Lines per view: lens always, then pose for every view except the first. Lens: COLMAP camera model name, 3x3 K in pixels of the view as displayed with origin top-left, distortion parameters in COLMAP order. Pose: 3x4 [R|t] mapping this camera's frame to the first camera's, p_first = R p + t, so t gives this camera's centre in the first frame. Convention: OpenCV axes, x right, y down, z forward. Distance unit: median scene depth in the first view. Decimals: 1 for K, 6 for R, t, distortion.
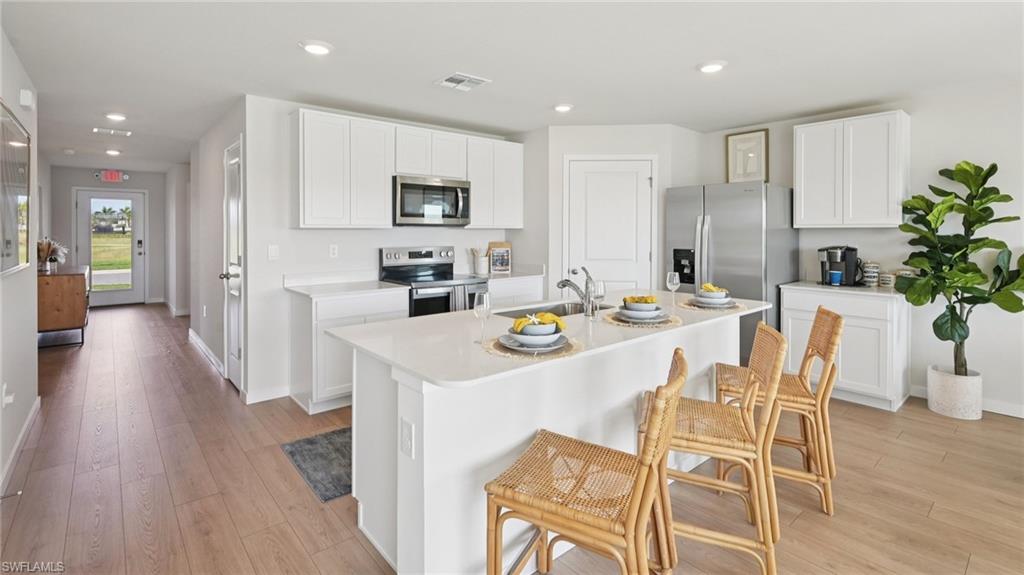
lens RADIAL K [[468.6, 0, 519.2], [0, 468.6, 233.7], [0, 0, 1]] dist [-0.003592, -0.000020]
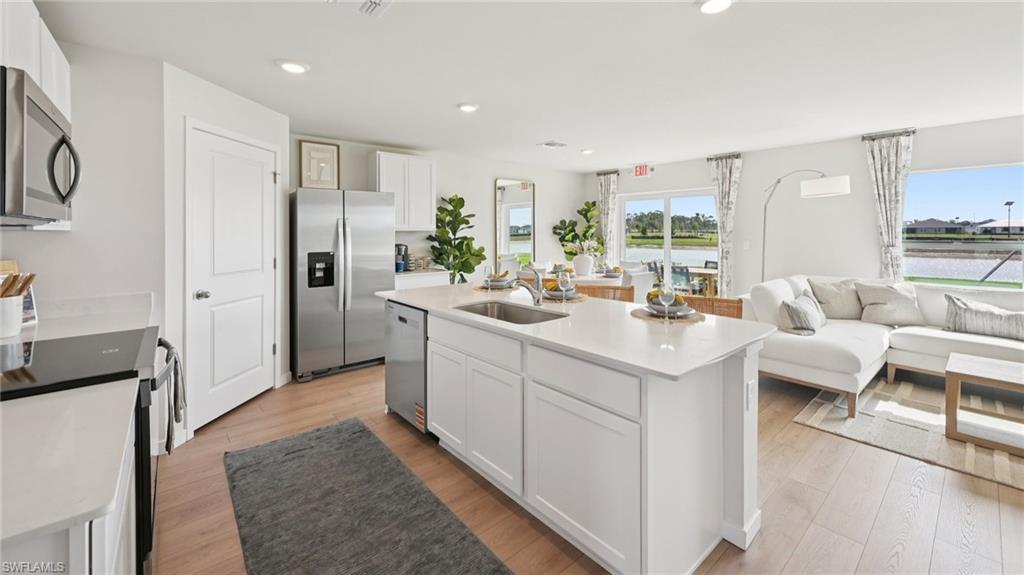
lens RADIAL K [[406.4, 0, 512.5], [0, 406.4, 233.9], [0, 0, 1]] dist [-0.001829, 0.000336]
pose [[0.014188, -0.005143, 0.999886, -0.567557], [0.009692, 0.999941, 0.005005, -0.006412], [-0.999852, 0.009620, 0.014237, 0.674180]]
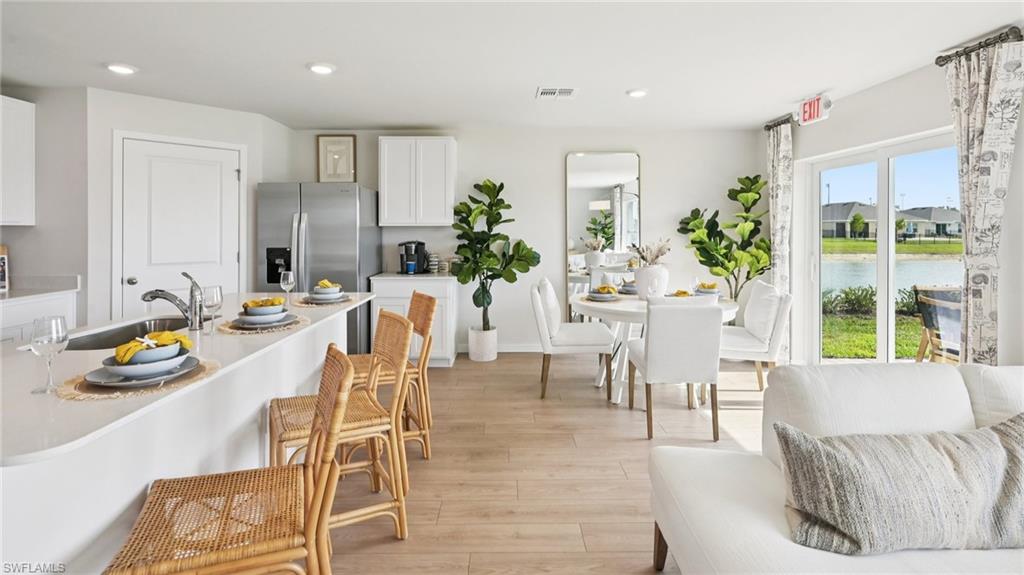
lens RADIAL K [[468.6, 0, 511.3], [0, 468.6, 231.0], [0, 0, 1]] dist [-0.003592, -0.000020]
pose [[0.650984, -0.004739, 0.759076, -0.076013], [0.005696, 0.999983, 0.001358, 0.000107], [-0.759070, 0.003440, 0.651000, 0.015951]]
